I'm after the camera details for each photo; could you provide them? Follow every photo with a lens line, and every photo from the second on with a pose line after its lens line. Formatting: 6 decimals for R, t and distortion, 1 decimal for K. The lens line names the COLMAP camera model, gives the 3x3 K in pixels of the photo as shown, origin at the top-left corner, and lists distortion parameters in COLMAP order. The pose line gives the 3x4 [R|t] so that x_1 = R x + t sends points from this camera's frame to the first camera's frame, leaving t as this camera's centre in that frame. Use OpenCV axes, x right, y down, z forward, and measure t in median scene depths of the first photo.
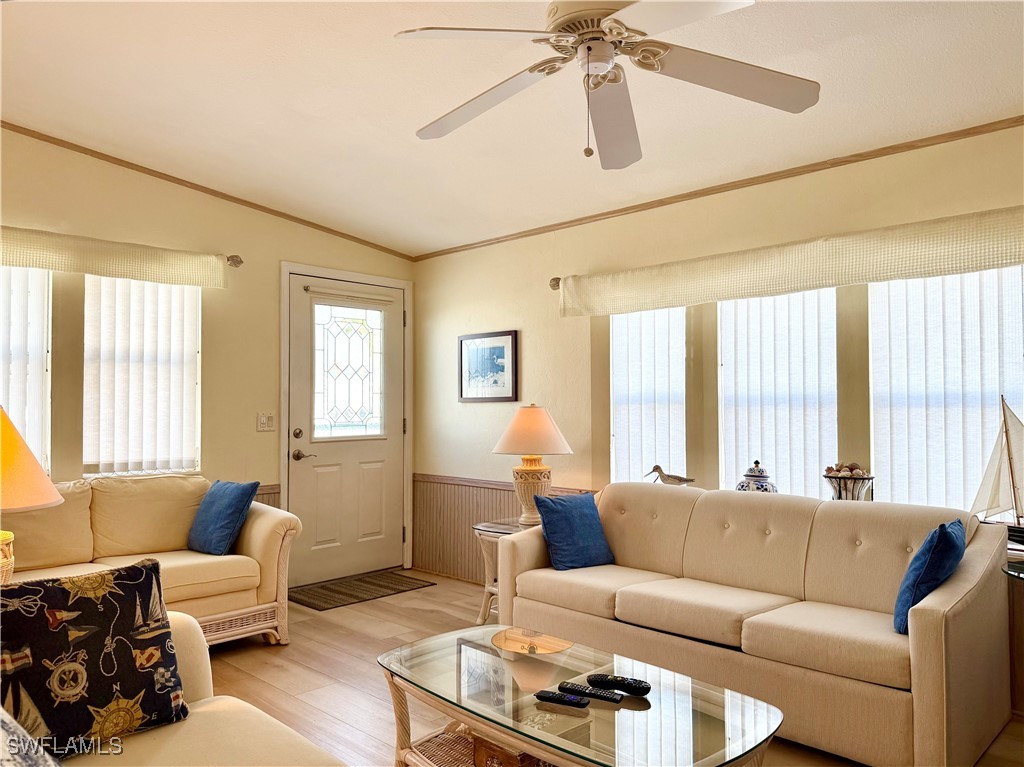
lens RADIAL K [[740.2, 0, 506.5], [0, 740.2, 390.8], [0, 0, 1]] dist [0.080796, -0.105957]
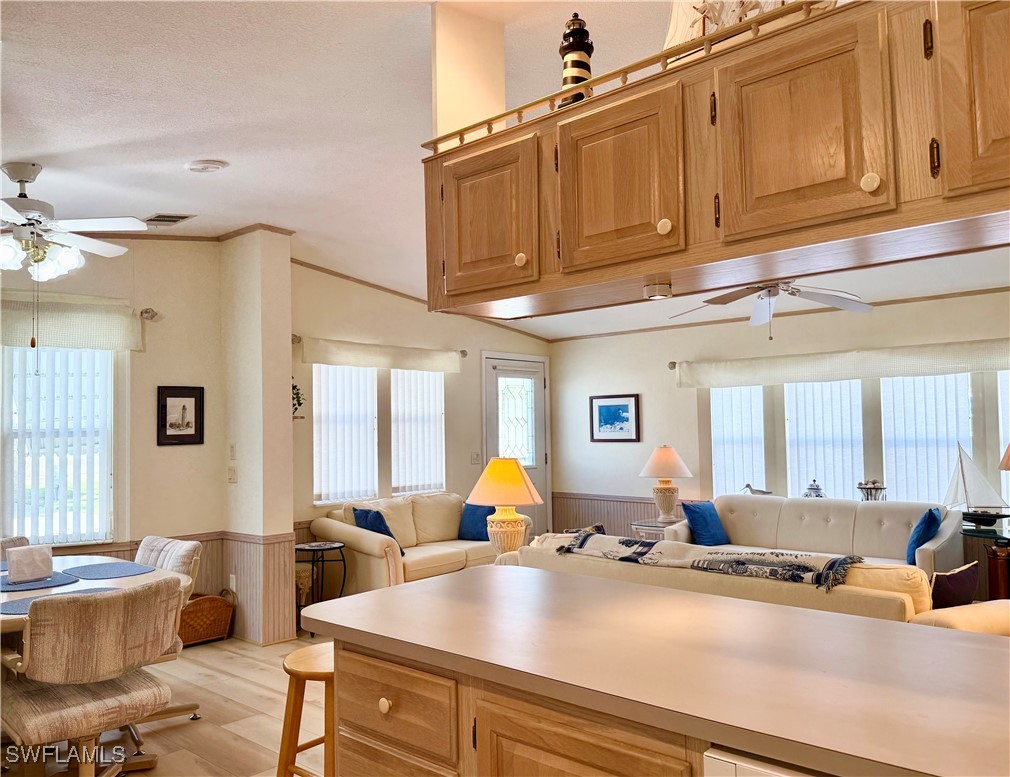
lens RADIAL K [[749.4, 0, 464.8], [0, 749.4, 400.8], [0, 0, 1]] dist [-0.023947, -0.006807]
pose [[0.999916, -0.012033, -0.004806, -0.413187], [0.011947, 0.999774, -0.017577, -0.058035], [0.005017, 0.017518, 0.999834, -0.629369]]
